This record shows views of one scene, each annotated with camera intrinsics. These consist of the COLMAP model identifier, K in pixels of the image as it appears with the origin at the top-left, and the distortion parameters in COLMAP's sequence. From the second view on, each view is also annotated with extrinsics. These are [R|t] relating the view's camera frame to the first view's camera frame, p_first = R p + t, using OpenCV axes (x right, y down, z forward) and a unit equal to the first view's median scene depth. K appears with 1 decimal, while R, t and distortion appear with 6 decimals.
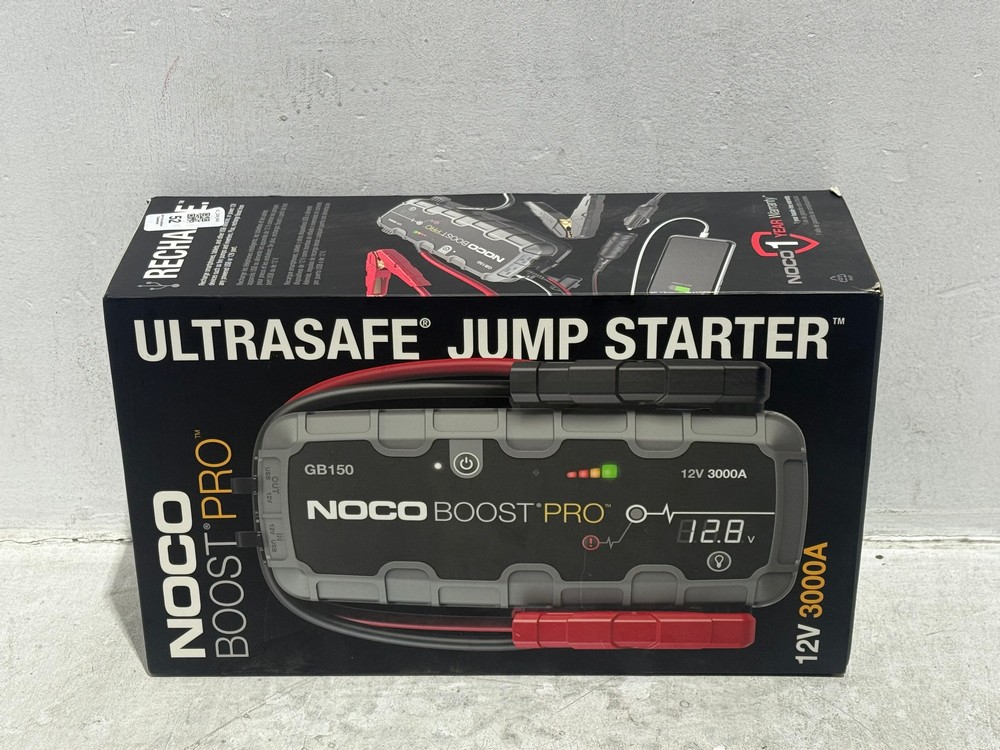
lens RADIAL K [[1714.2, 0, 496.8], [0, 1714.2, 385.6], [0, 0, 1]] dist [0.126176, 0.000000]
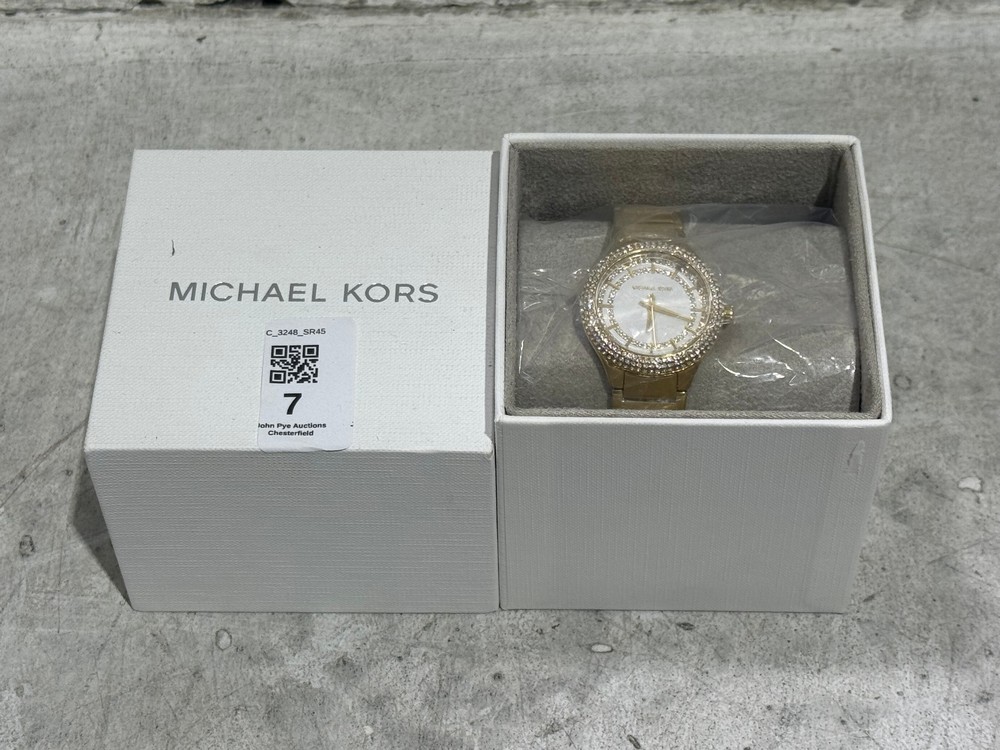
lens RADIAL K [[1940.1, 0, 500.3], [0, 1940.1, 372.1], [0, 0, 1]] dist [0.132705, 0.000000]
pose [[0.999917, -0.012032, 0.004532, -0.021819], [0.008700, 0.892733, 0.450501, -0.097801], [-0.009467, -0.450425, 0.892764, 0.436473]]
